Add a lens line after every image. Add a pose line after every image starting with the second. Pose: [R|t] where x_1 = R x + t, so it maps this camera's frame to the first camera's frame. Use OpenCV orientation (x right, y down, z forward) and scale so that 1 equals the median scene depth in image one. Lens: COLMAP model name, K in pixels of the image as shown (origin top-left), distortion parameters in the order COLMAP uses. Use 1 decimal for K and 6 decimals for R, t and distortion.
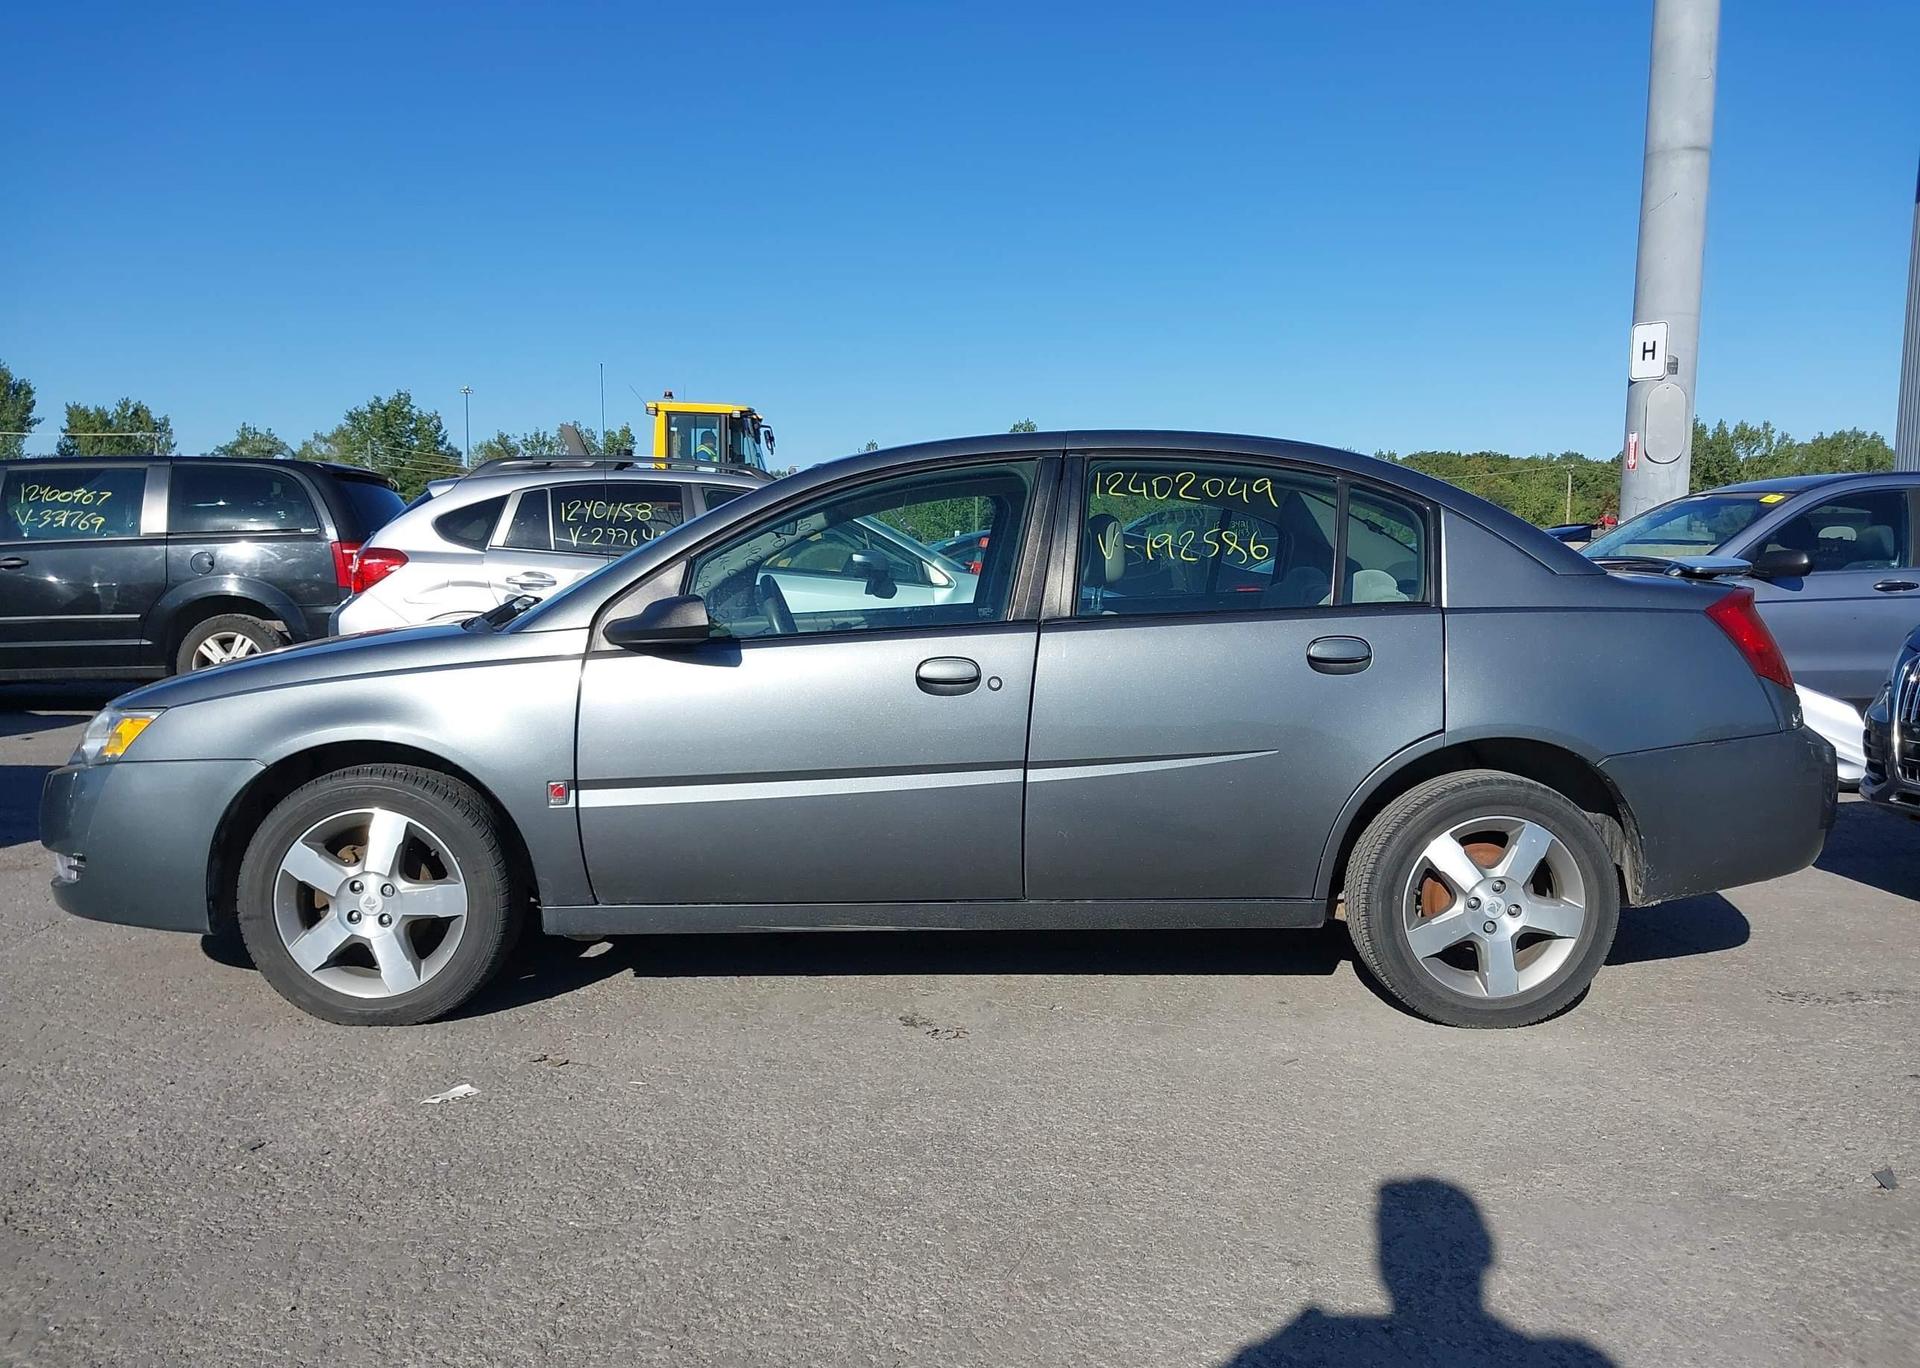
lens RADIAL K [[1495.4, 0, 957.5], [0, 1495.4, 678.4], [0, 0, 1]] dist [0.020018, -0.024120]
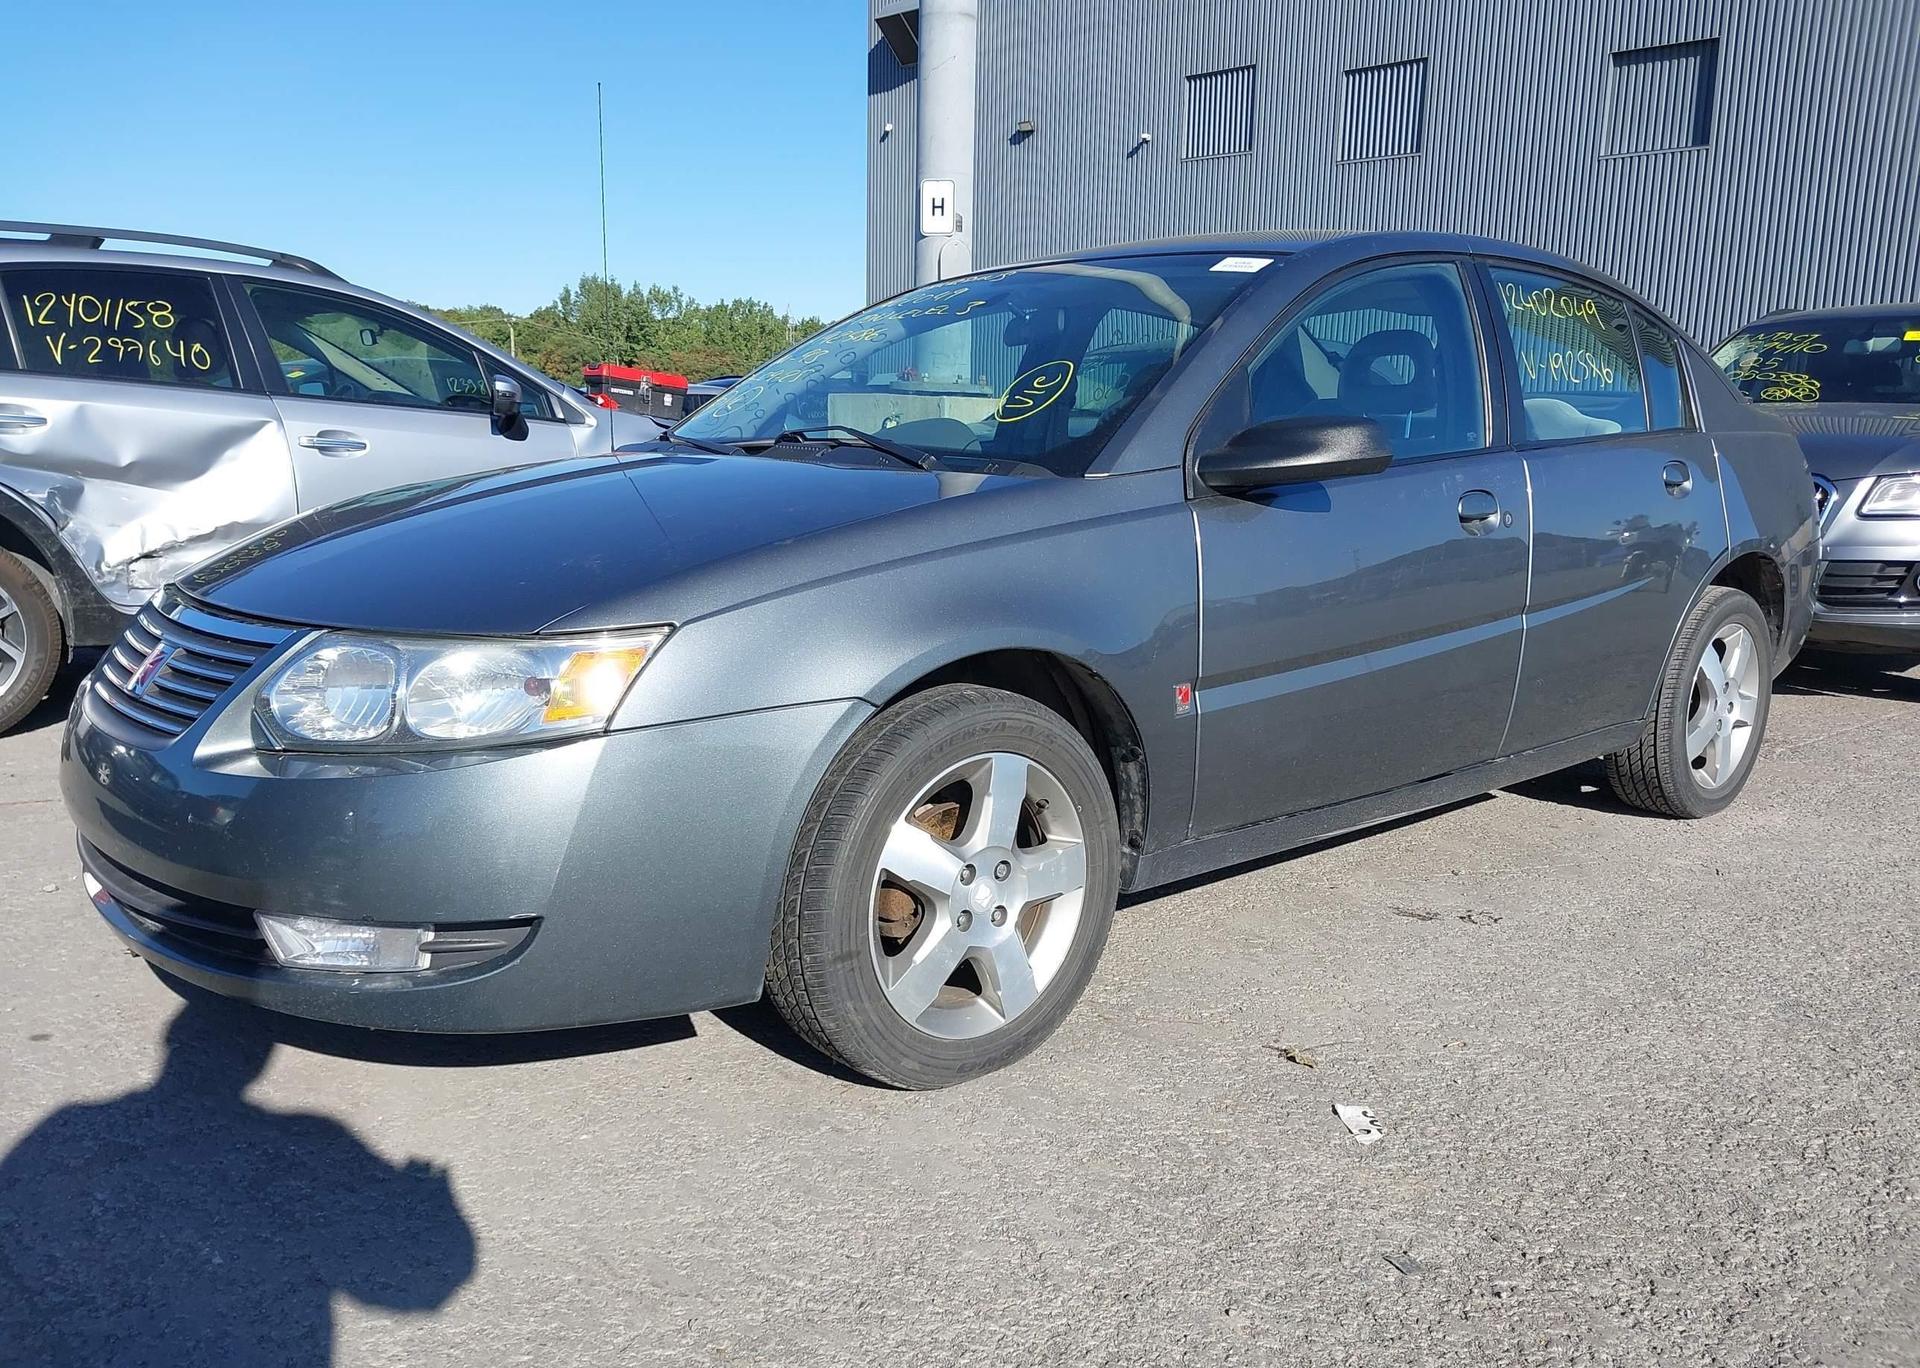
lens RADIAL K [[1495.4, 0, 965.7], [0, 1495.4, 692.2], [0, 0, 1]] dist [0.020018, -0.024120]
pose [[0.776828, -0.110676, 0.619910, -0.219409], [0.045030, 0.991677, 0.120621, -0.004525], [-0.628100, -0.065787, 0.775347, 0.140779]]
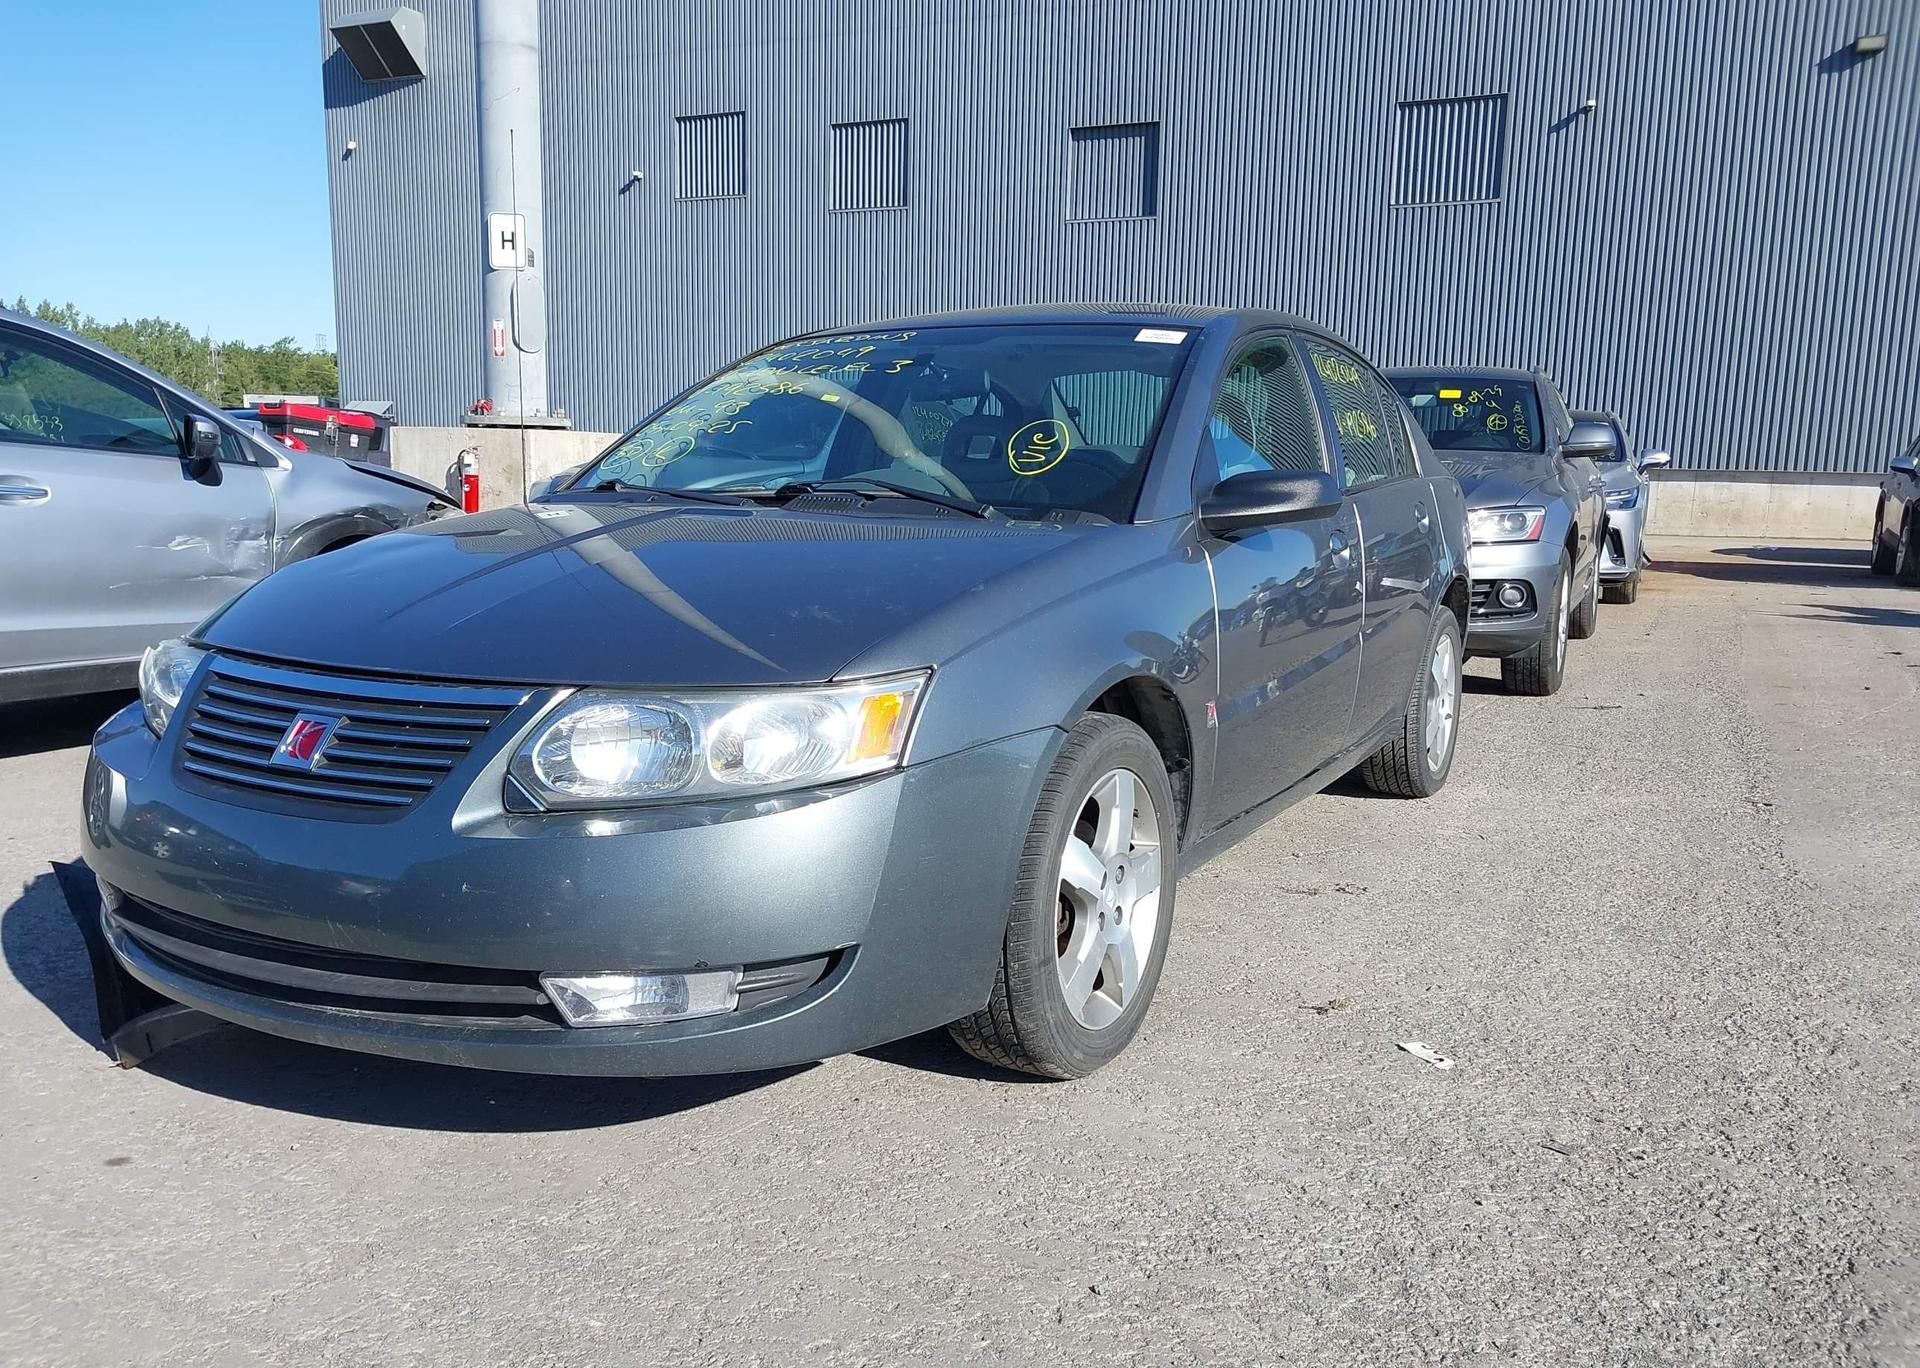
lens RADIAL K [[1495.4, 0, 964.4], [0, 1495.4, 688.2], [0, 0, 1]] dist [0.020018, -0.024120]
pose [[0.520507, -0.127634, 0.844264, -0.285165], [0.060051, 0.991789, 0.112913, -0.010426], [-0.851743, -0.008073, 0.523897, 0.188243]]
